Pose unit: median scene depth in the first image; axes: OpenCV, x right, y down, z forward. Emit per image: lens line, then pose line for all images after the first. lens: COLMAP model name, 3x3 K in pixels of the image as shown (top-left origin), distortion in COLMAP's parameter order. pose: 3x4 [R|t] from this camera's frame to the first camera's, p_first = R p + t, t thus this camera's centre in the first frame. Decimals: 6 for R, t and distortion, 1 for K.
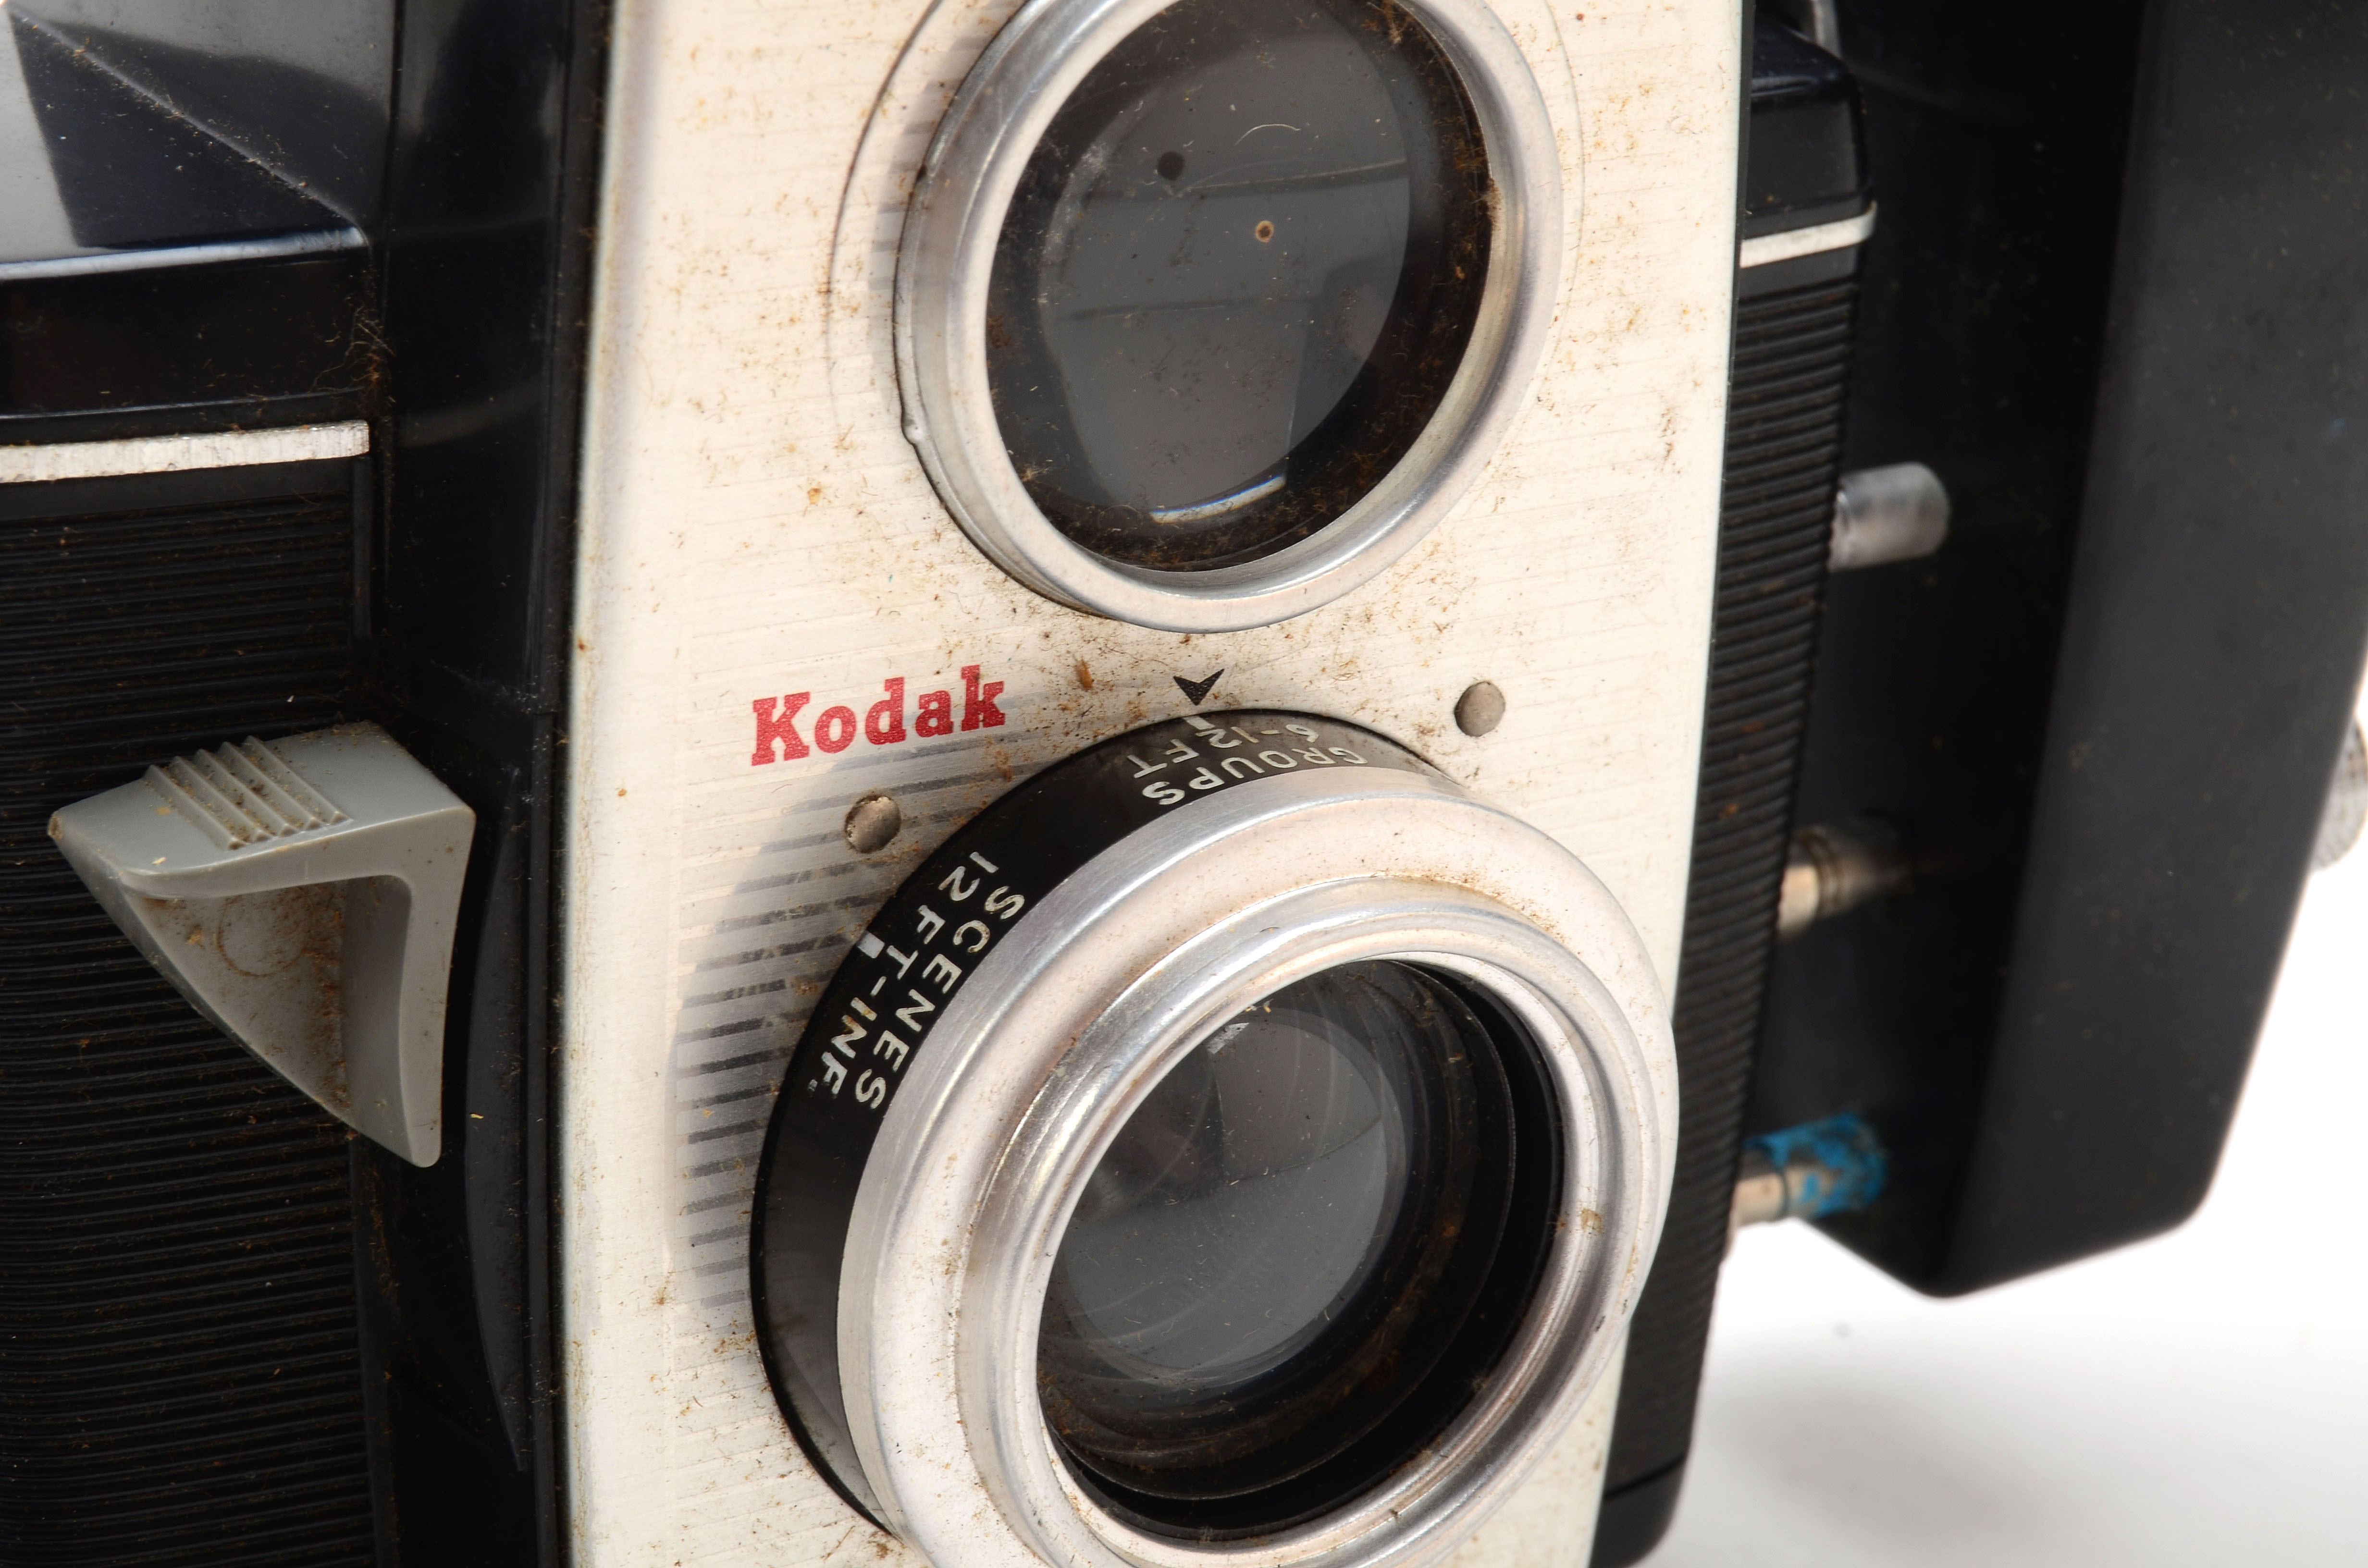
lens RADIAL K [[4926.4, 0, 1178.6], [0, 4926.4, 786.8], [0, 0, 1]] dist [-0.041287, 0.000000]
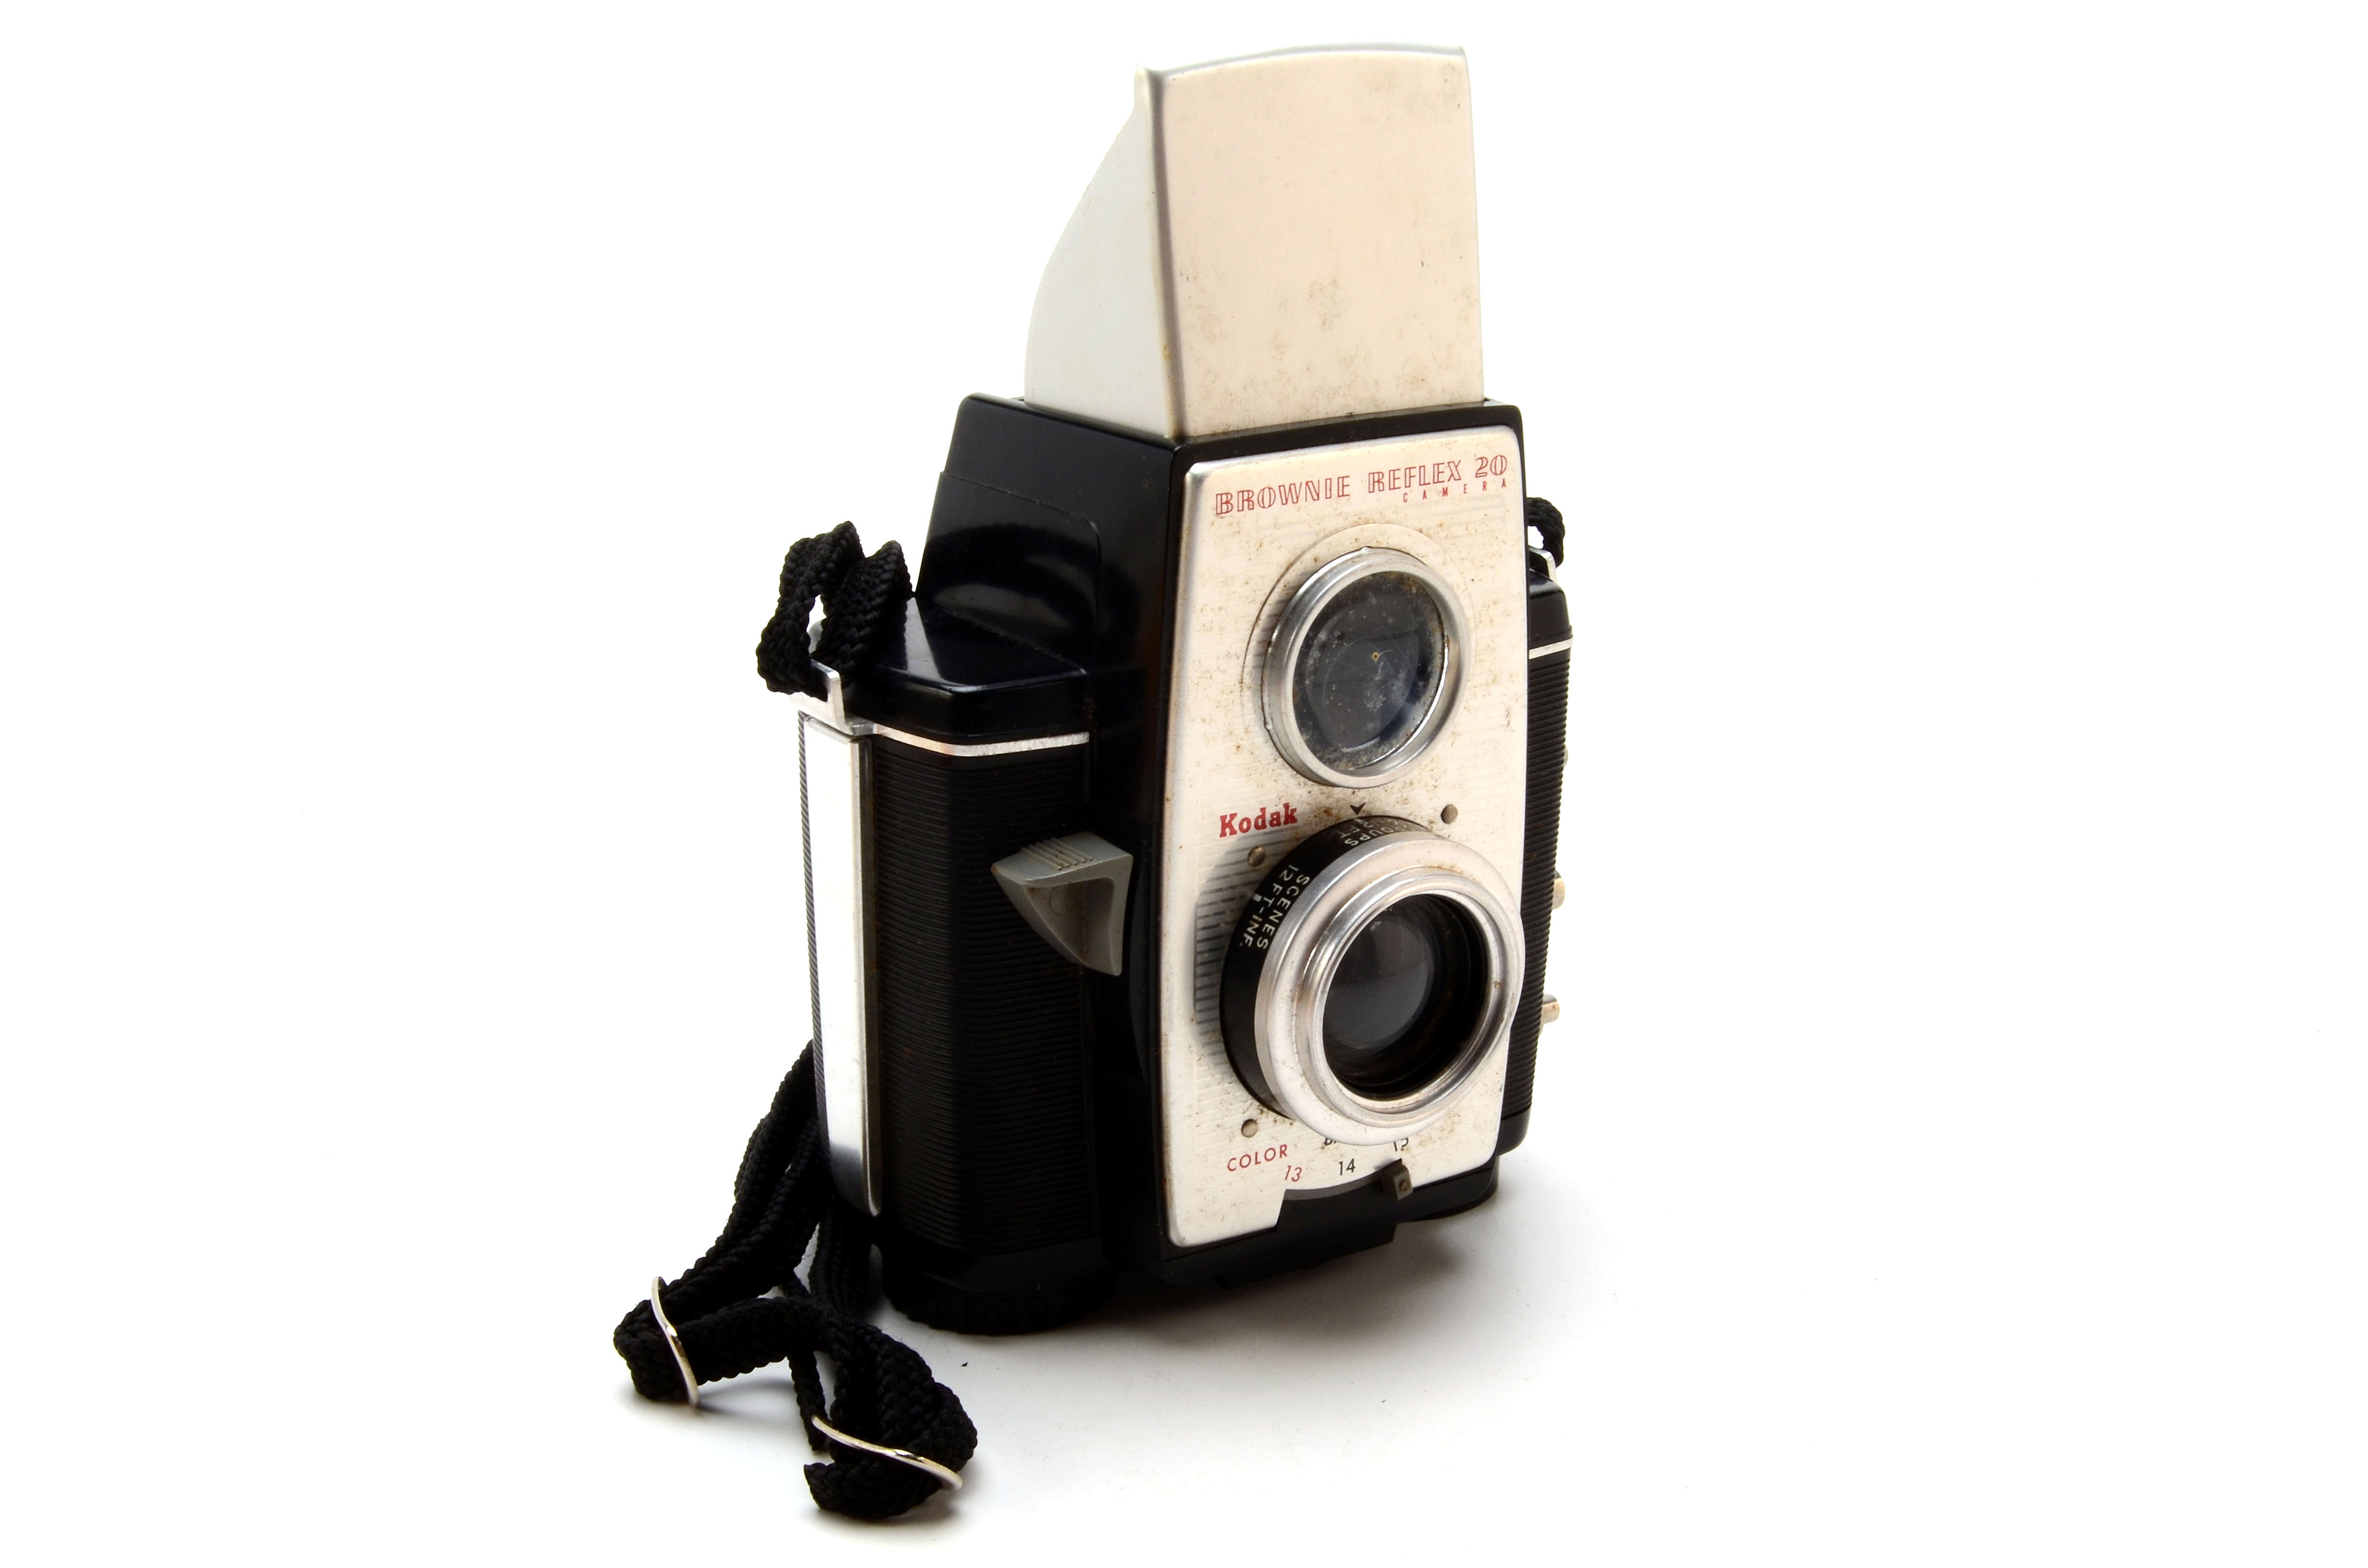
lens RADIAL K [[3452.8, 0, 1185.3], [0, 3452.8, 777.5], [0, 0, 1]] dist [-0.012604, 0.000000]
pose [[0.998469, -0.048519, 0.026548, -0.160021], [0.050299, 0.996201, -0.071085, 0.107830], [-0.022999, 0.072312, 0.997117, -1.120917]]
